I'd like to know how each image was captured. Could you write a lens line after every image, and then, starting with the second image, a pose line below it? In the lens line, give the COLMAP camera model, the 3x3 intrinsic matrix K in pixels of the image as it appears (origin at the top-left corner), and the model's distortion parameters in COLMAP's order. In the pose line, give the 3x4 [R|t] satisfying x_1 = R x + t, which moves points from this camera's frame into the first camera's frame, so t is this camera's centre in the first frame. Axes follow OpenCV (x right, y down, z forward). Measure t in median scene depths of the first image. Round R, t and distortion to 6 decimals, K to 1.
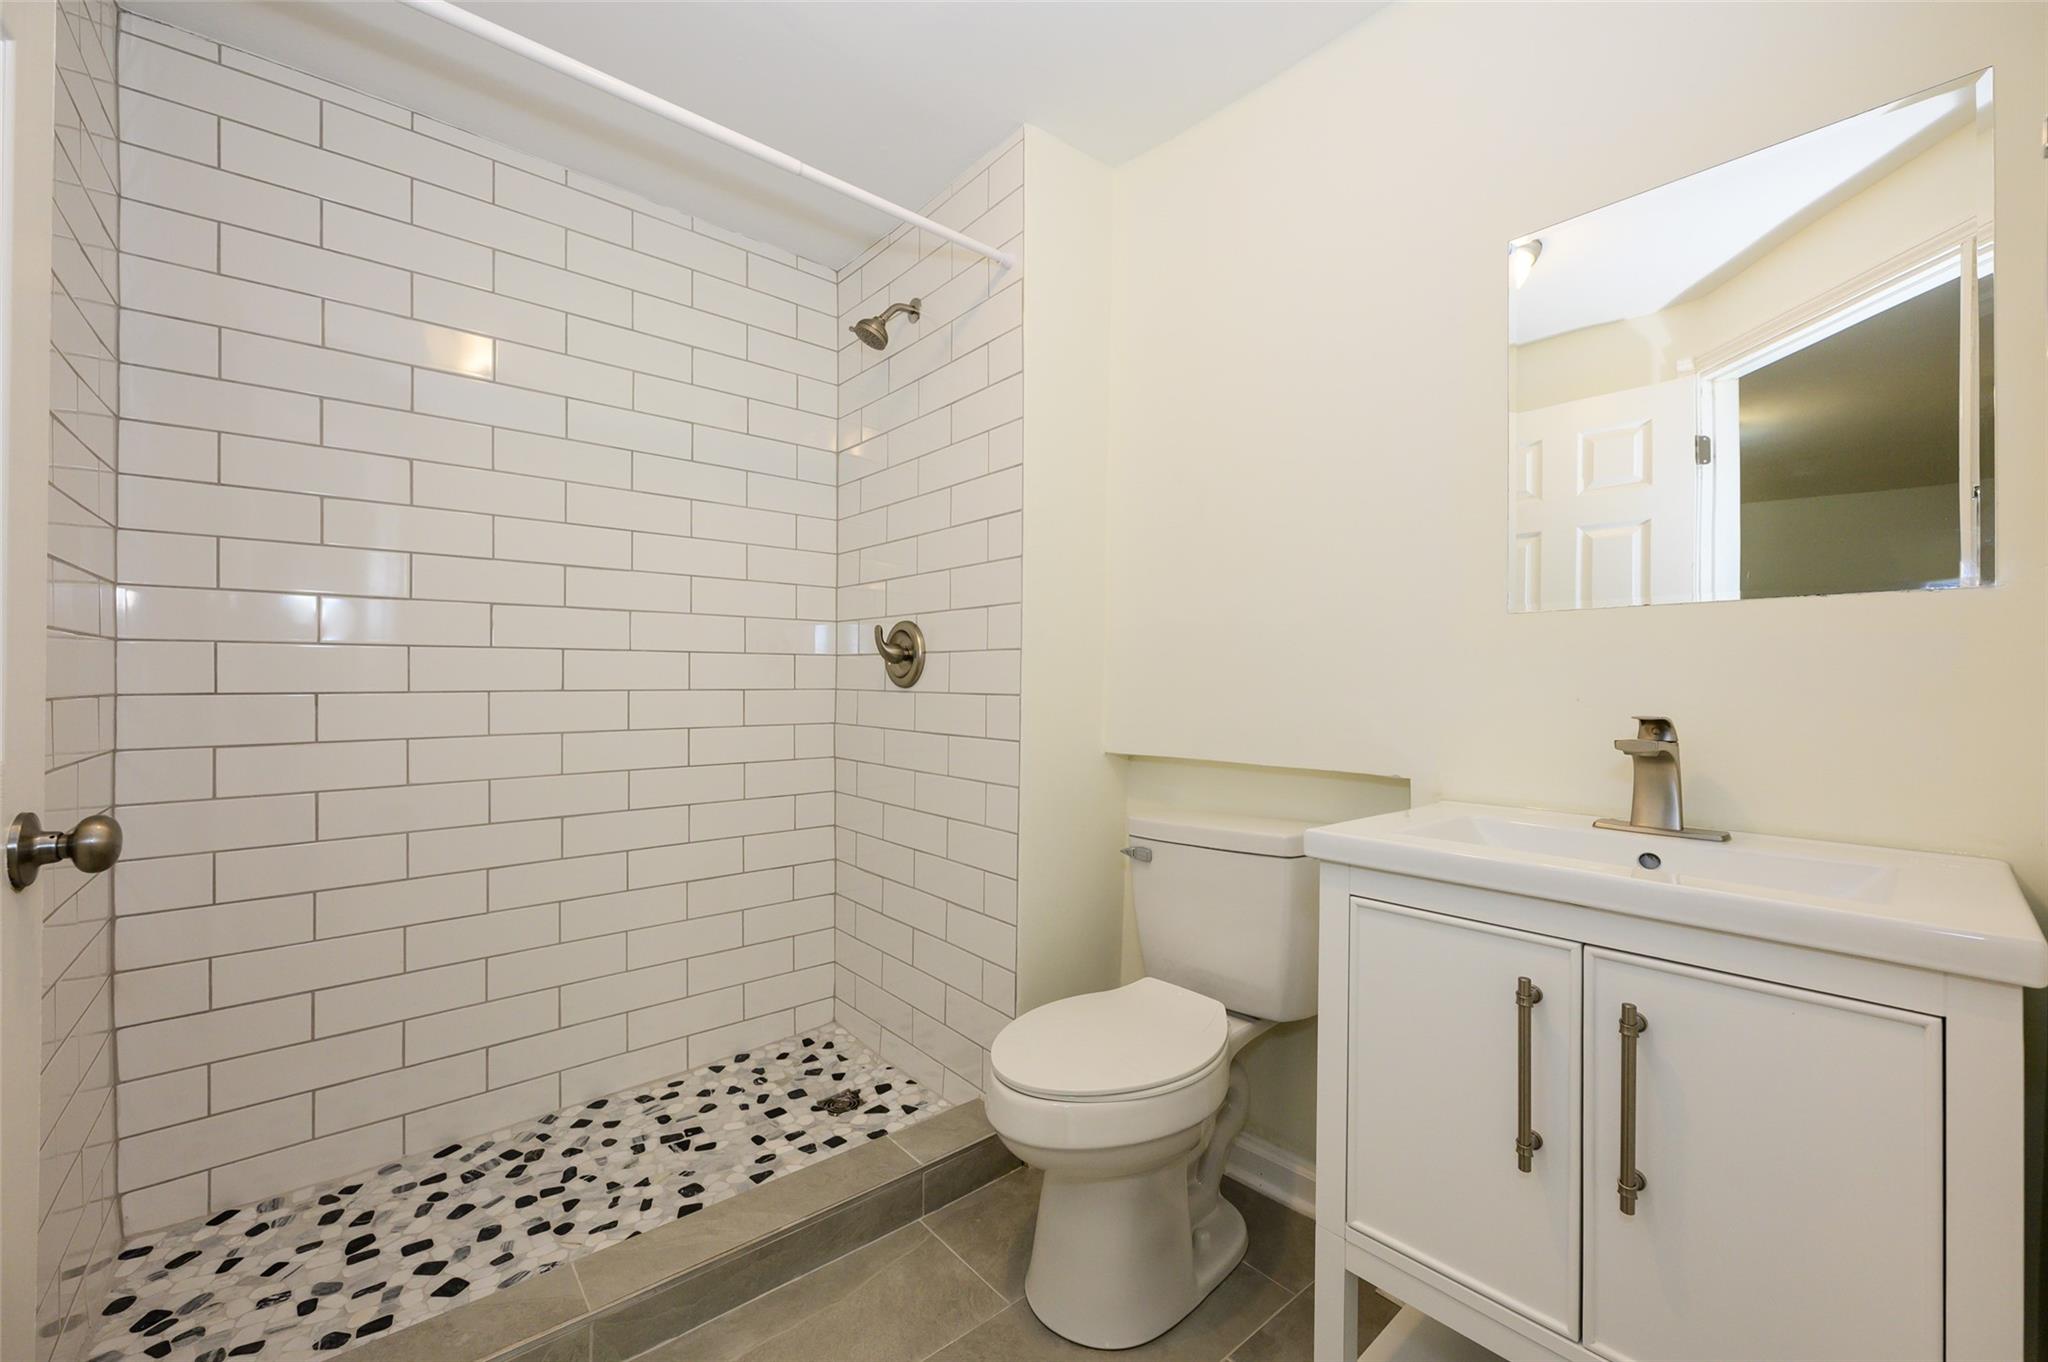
lens RADIAL K [[809.5, 0, 1023.8], [0, 809.5, 682.1], [0, 0, 1]] dist [-0.001047, -0.000033]
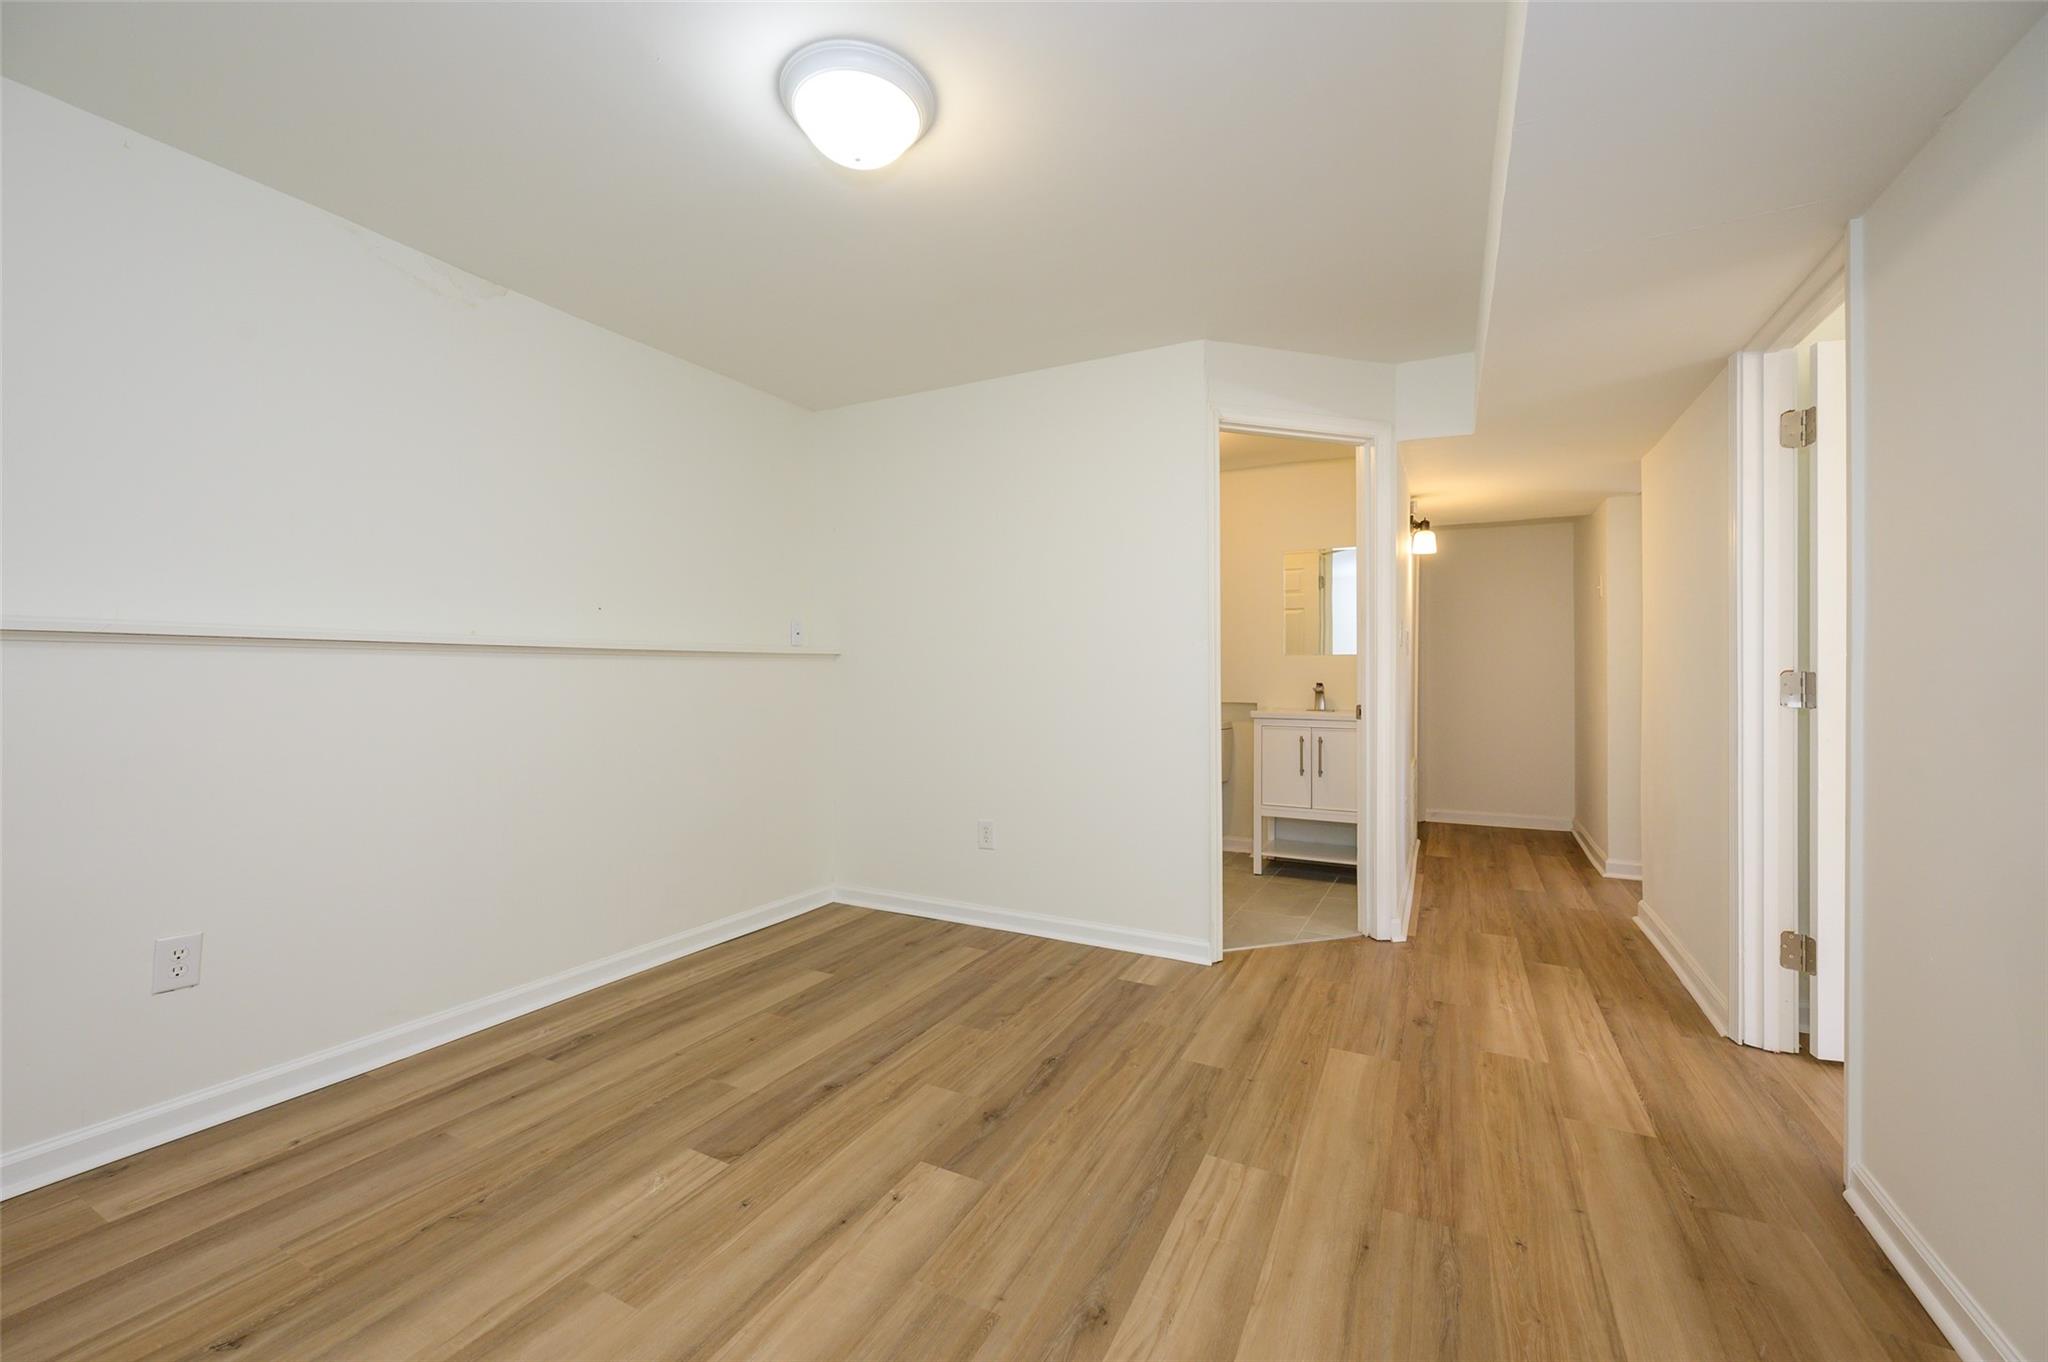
lens RADIAL K [[809.5, 0, 1024.3], [0, 809.5, 677.1], [0, 0, 1]] dist [-0.001047, -0.000033]
pose [[0.927050, -0.002199, 0.374930, -2.725531], [0.002222, 0.999997, 0.000372, 0.011046], [-0.374930, 0.000488, 0.927053, -2.859684]]
